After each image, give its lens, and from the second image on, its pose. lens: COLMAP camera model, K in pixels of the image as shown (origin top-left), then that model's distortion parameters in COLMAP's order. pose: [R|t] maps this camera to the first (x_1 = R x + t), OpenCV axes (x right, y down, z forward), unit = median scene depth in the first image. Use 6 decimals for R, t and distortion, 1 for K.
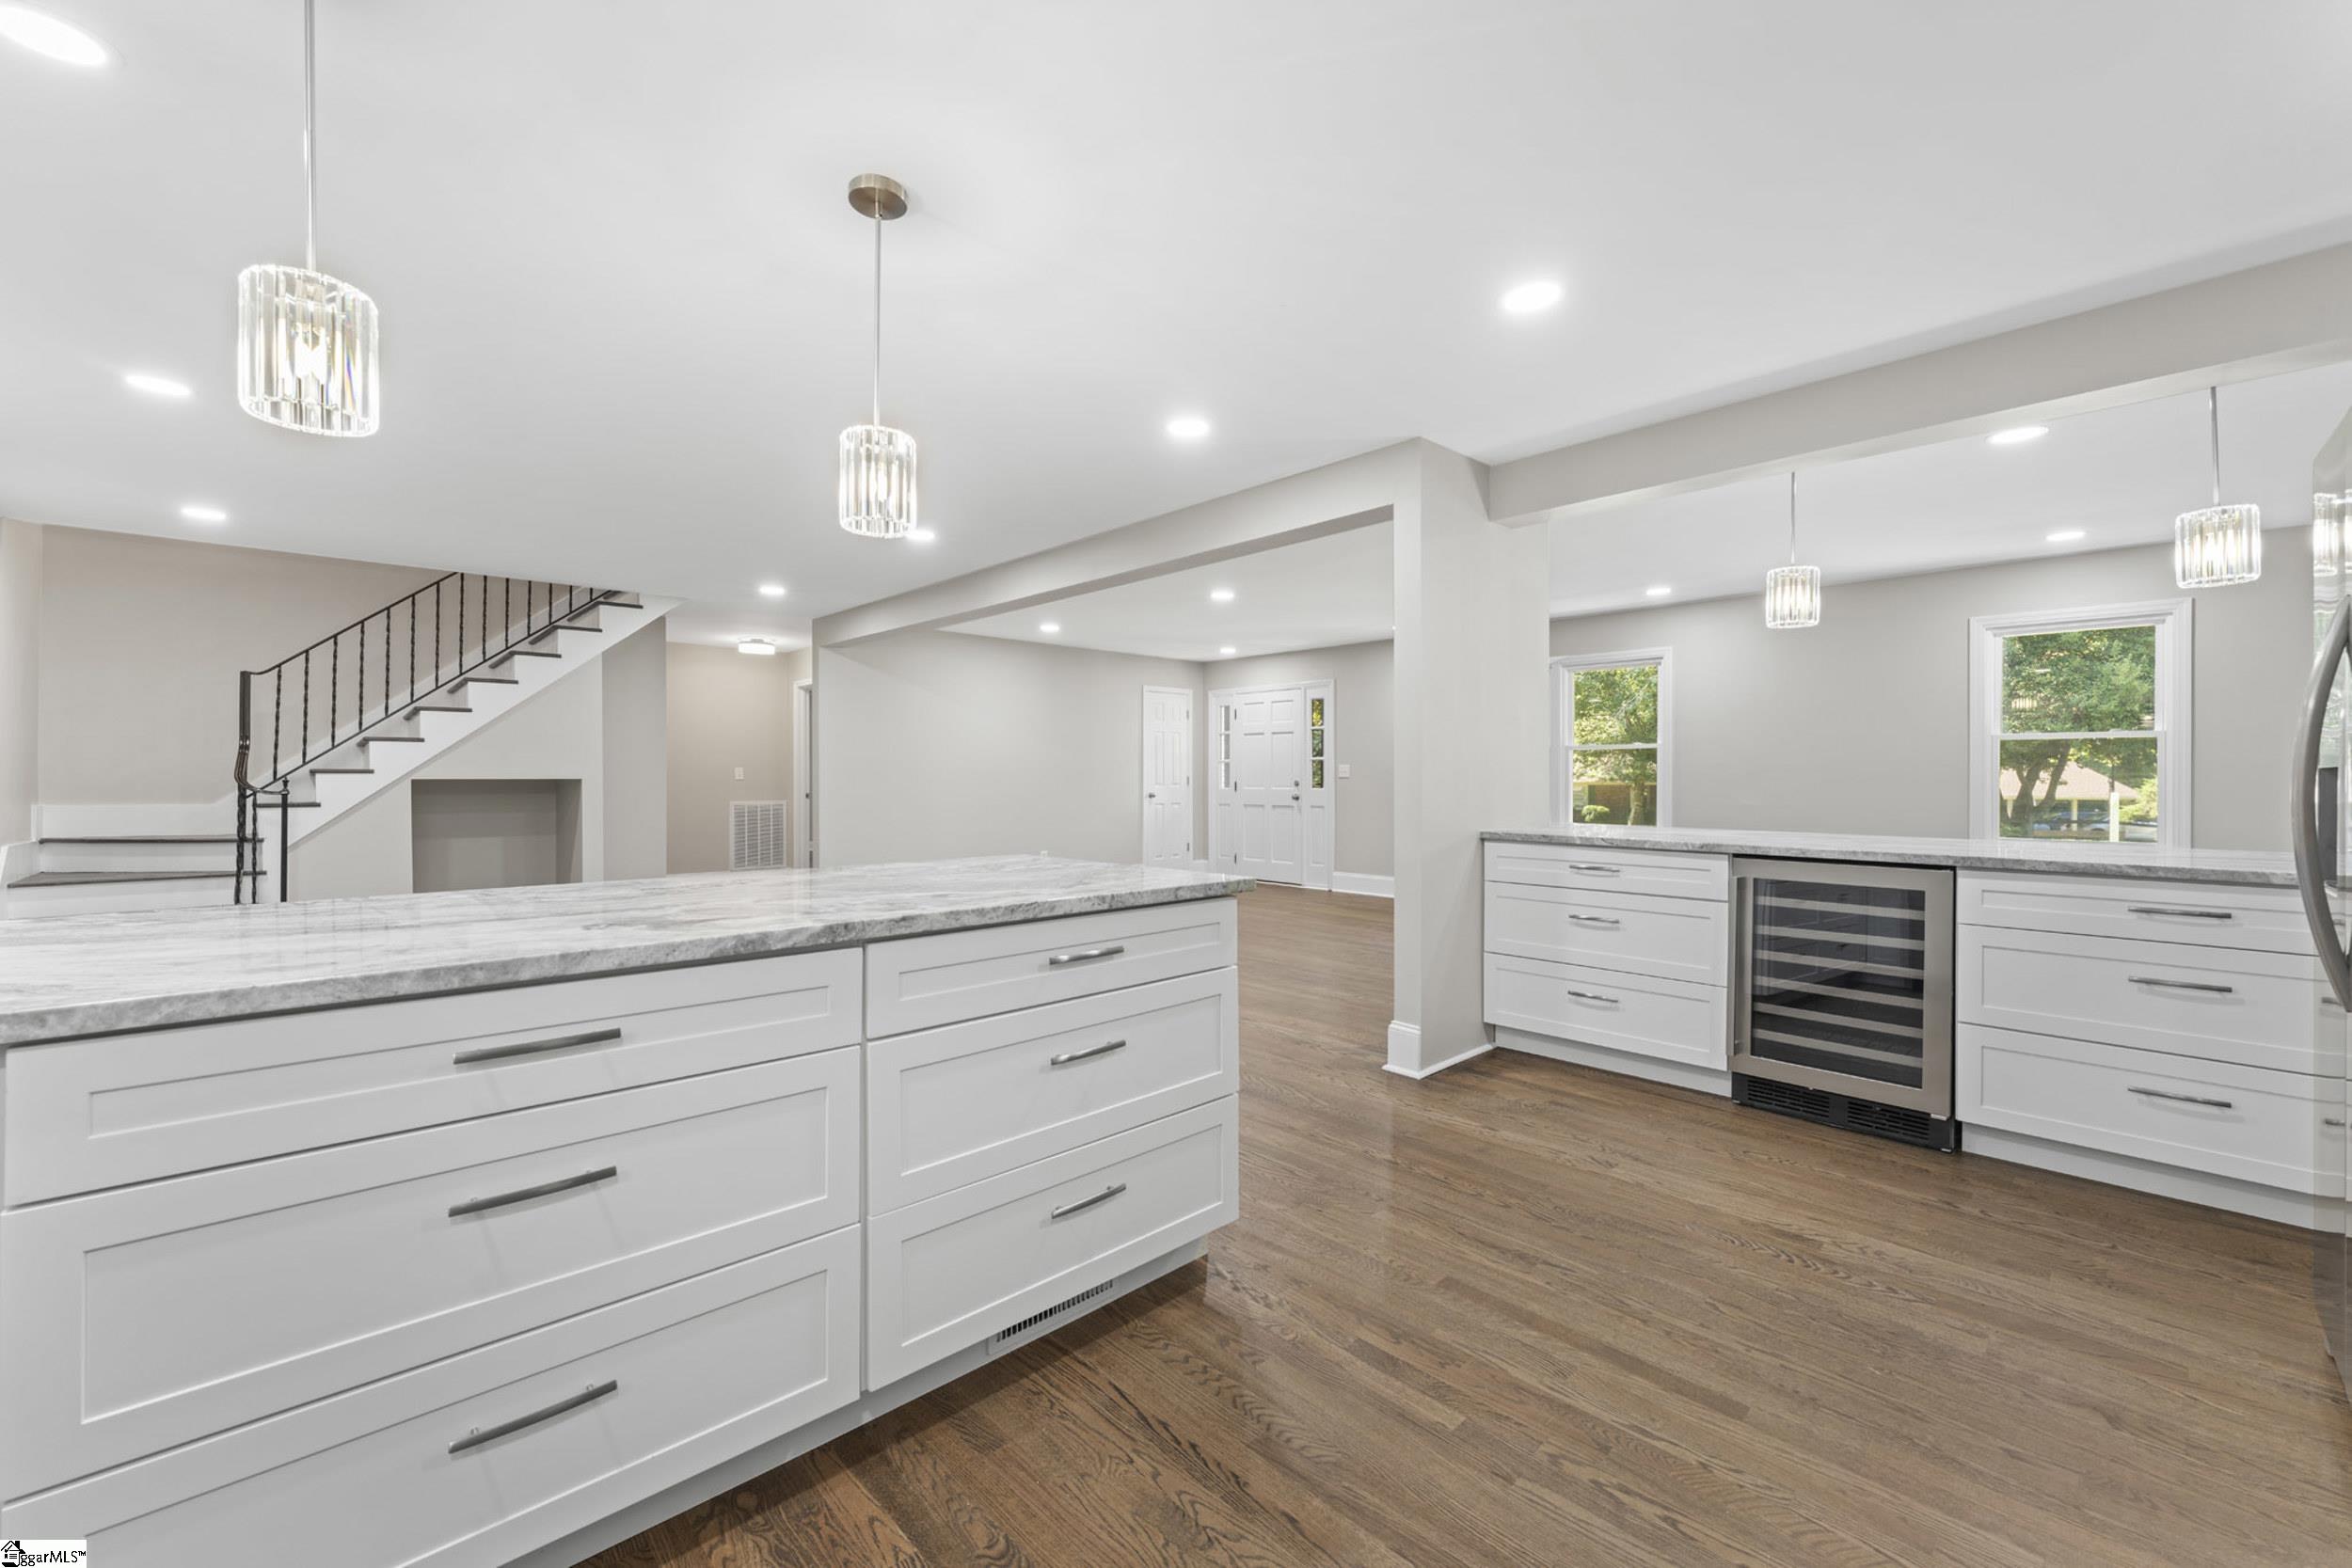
lens RADIAL K [[941.0, 0, 1170.8], [0, 941.0, 774.0], [0, 0, 1]] dist [-0.000705, 0.000163]
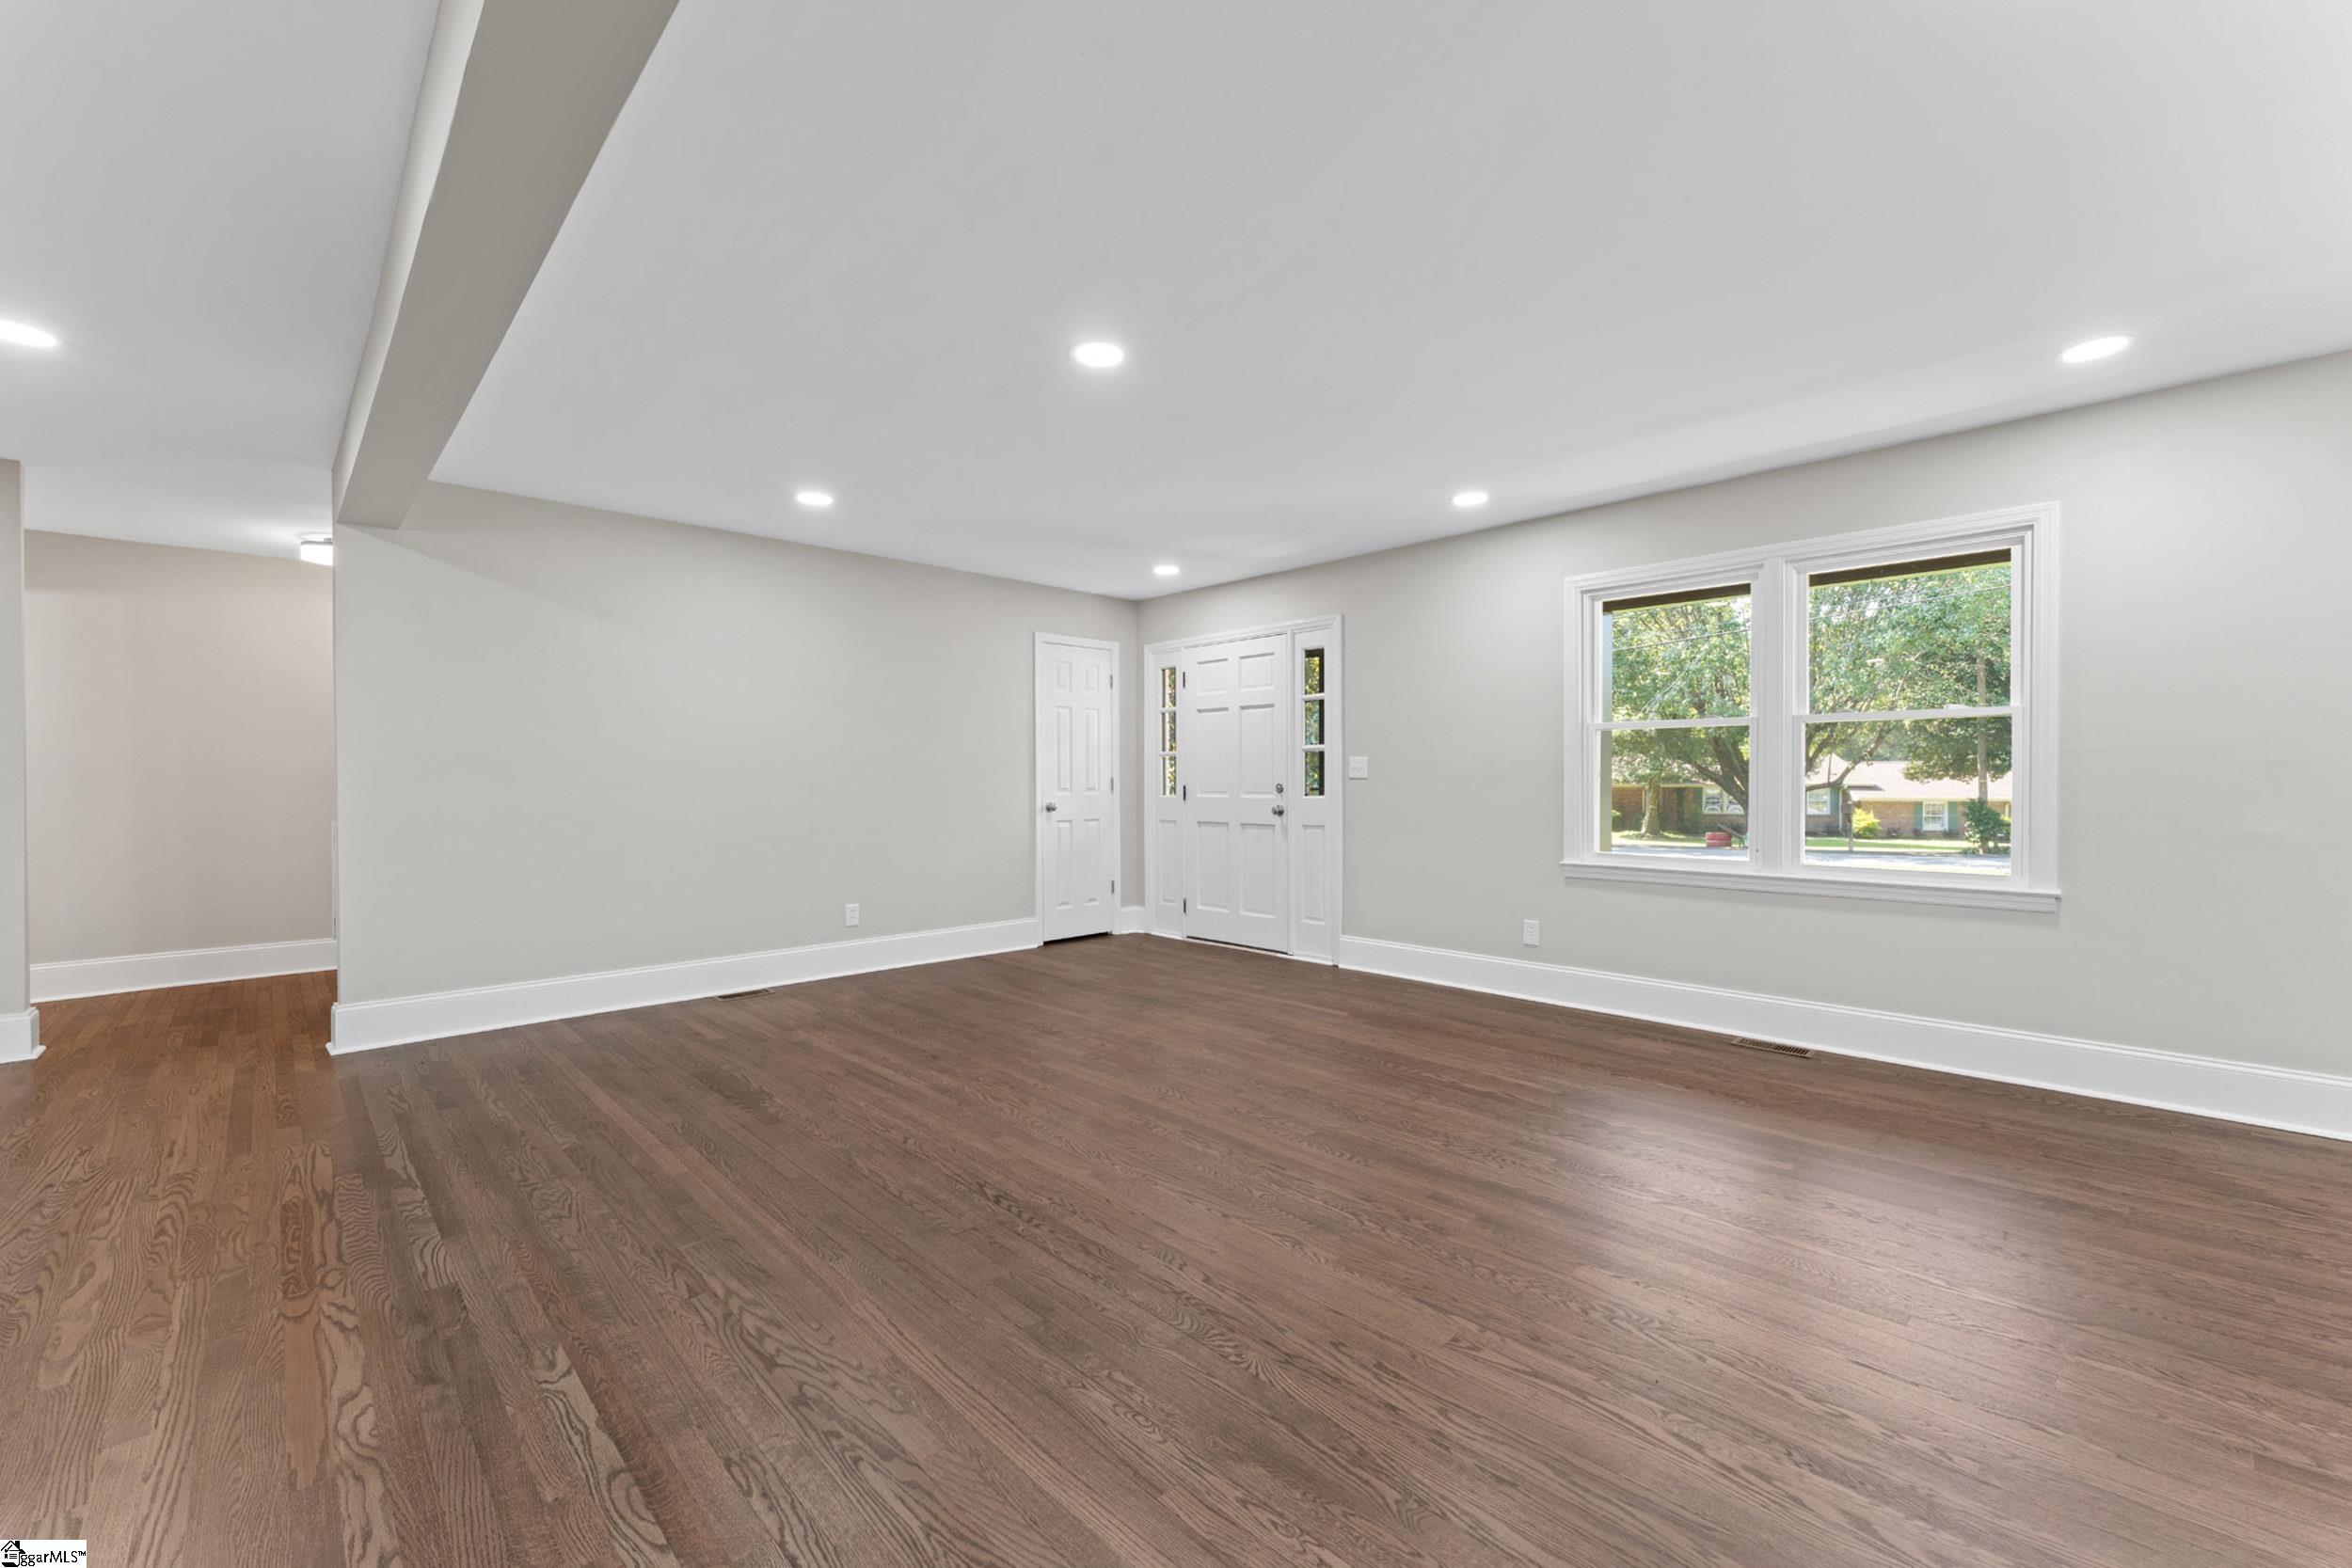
lens RADIAL K [[942.8, 0, 1168.8], [0, 942.8, 785.0], [0, 0, 1]] dist [-0.000691, 0.000033]
pose [[0.999956, -0.002790, 0.008992, 0.101280], [0.002710, 0.999957, 0.008922, 0.003975], [-0.009016, -0.008897, 0.999920, 0.699575]]
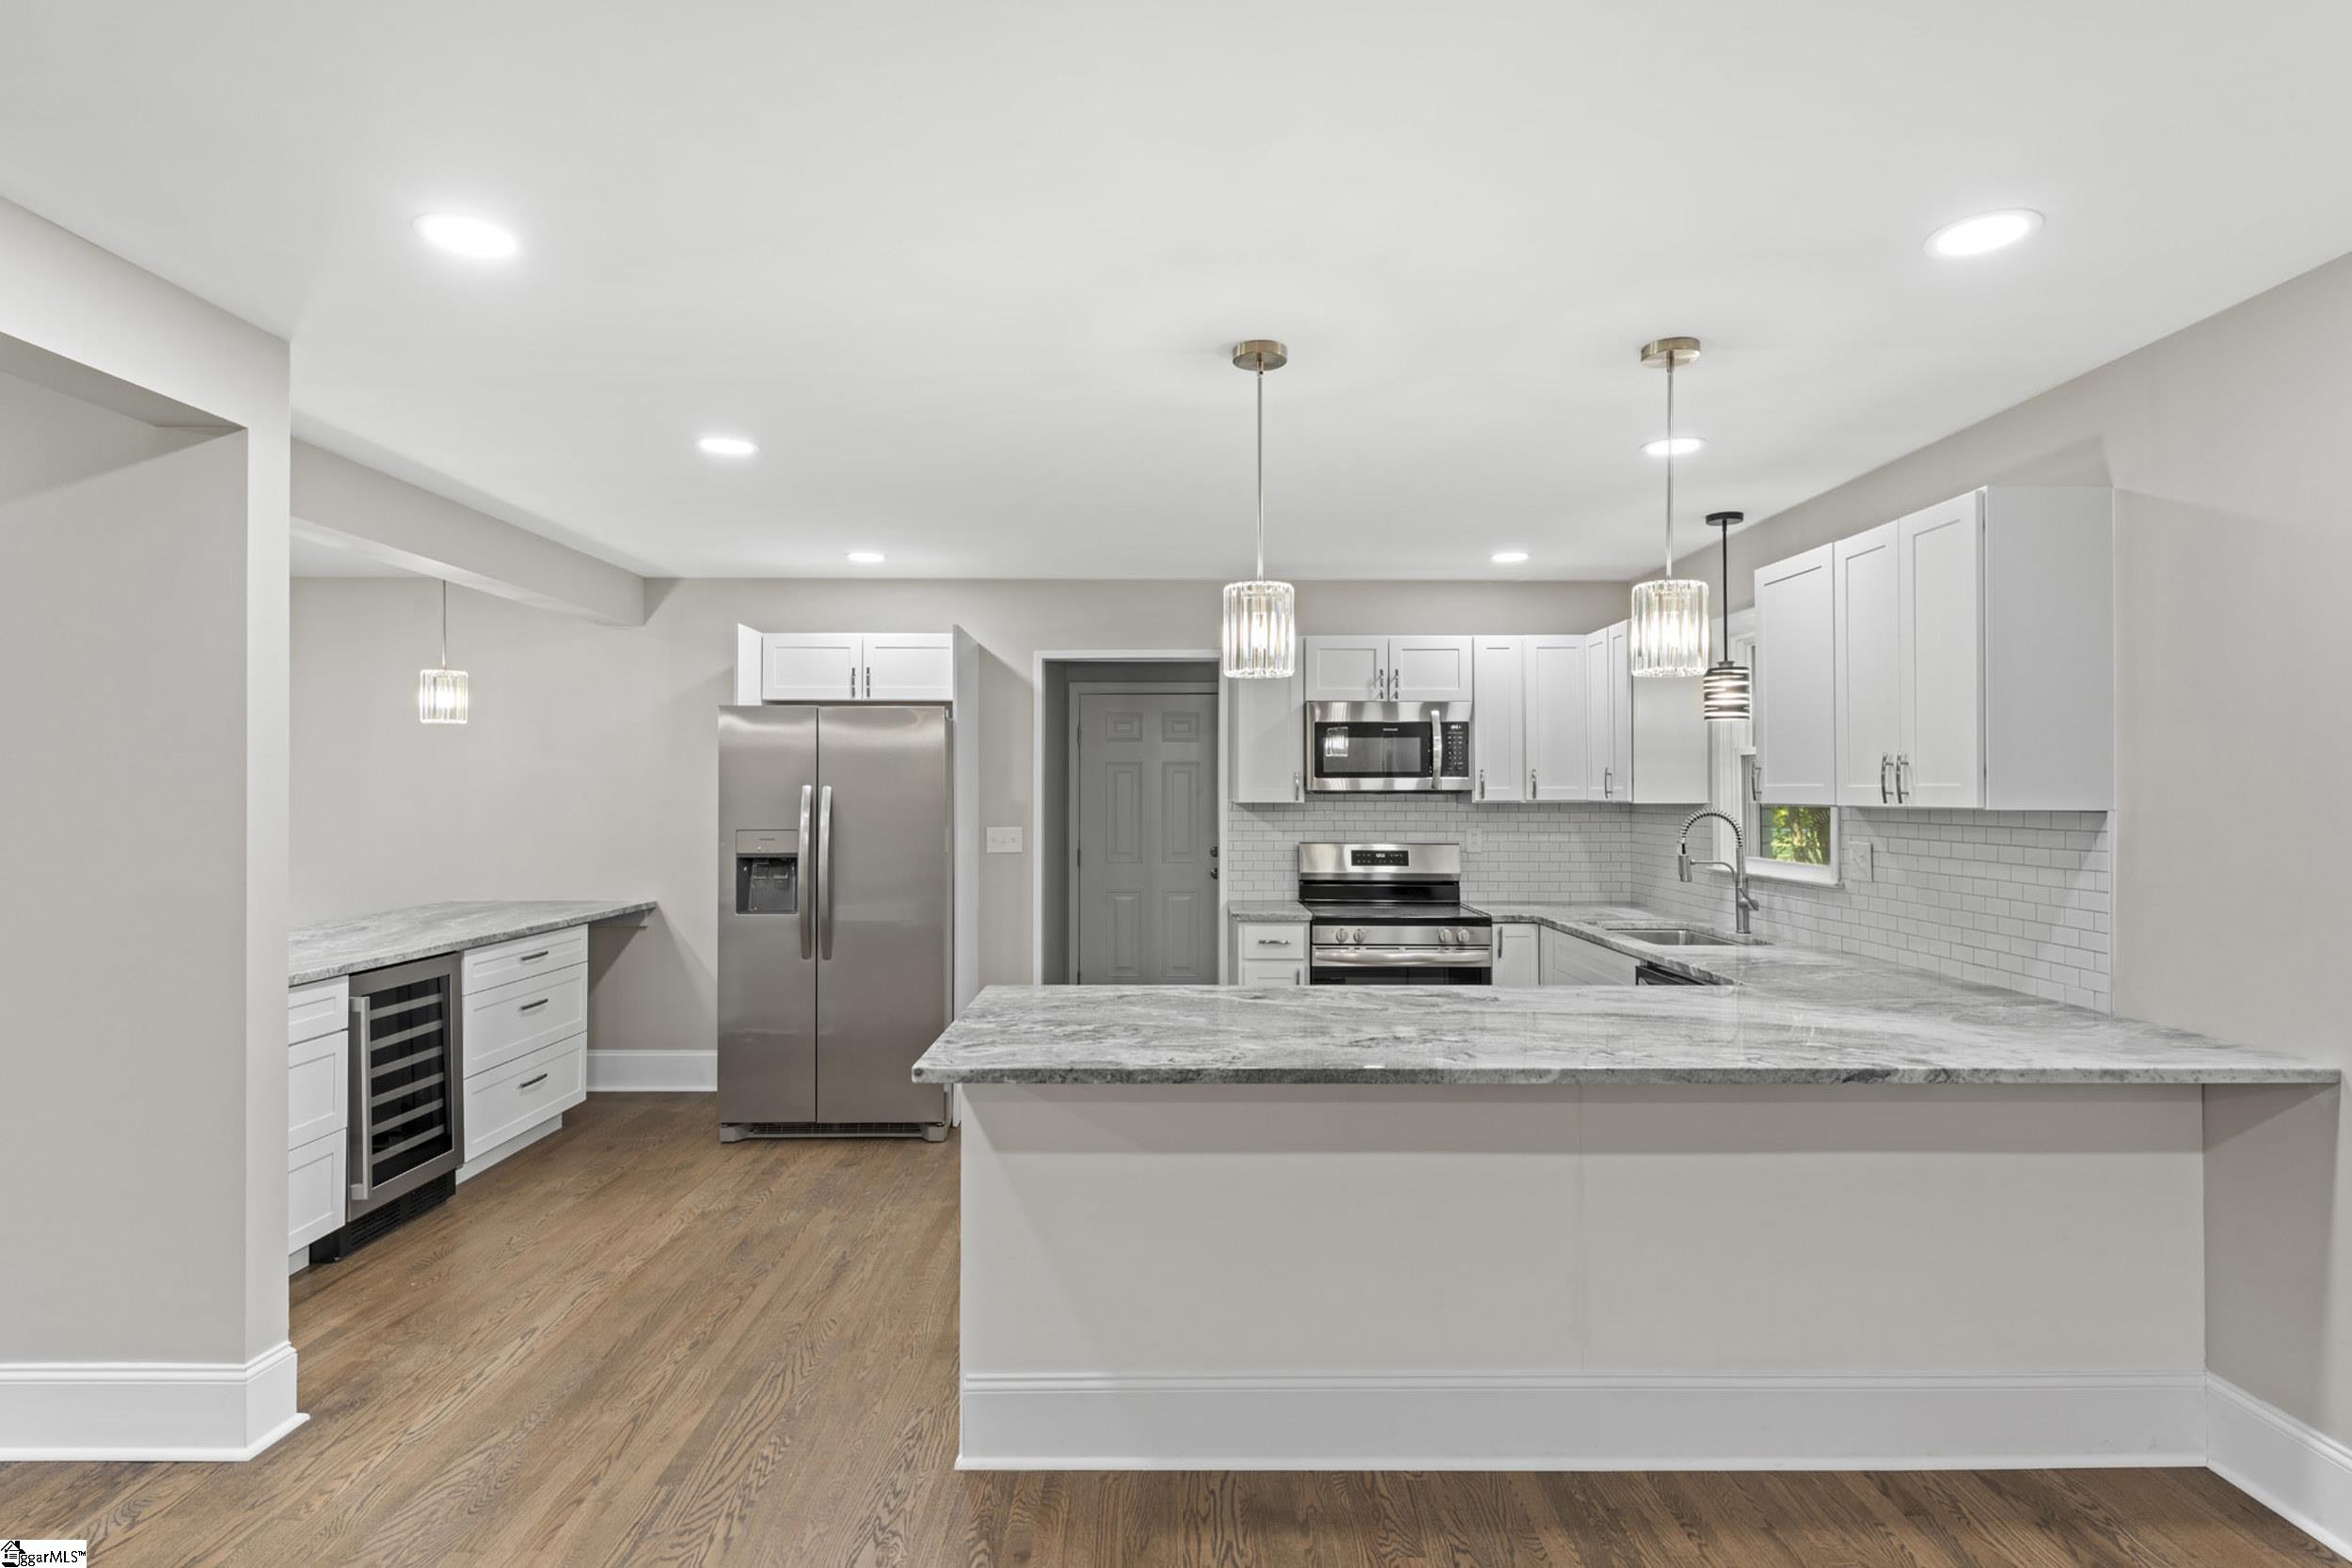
lens RADIAL K [[1219.8, 0, 1167.3], [0, 1219.8, 769.4], [0, 0, 1]] dist [0.000855, -0.000681]
pose [[-0.732221, 0.011718, 0.680966, -0.445810], [-0.003732, 0.999768, -0.021216, -0.050389], [-0.681057, -0.018076, -0.732007, 0.795773]]
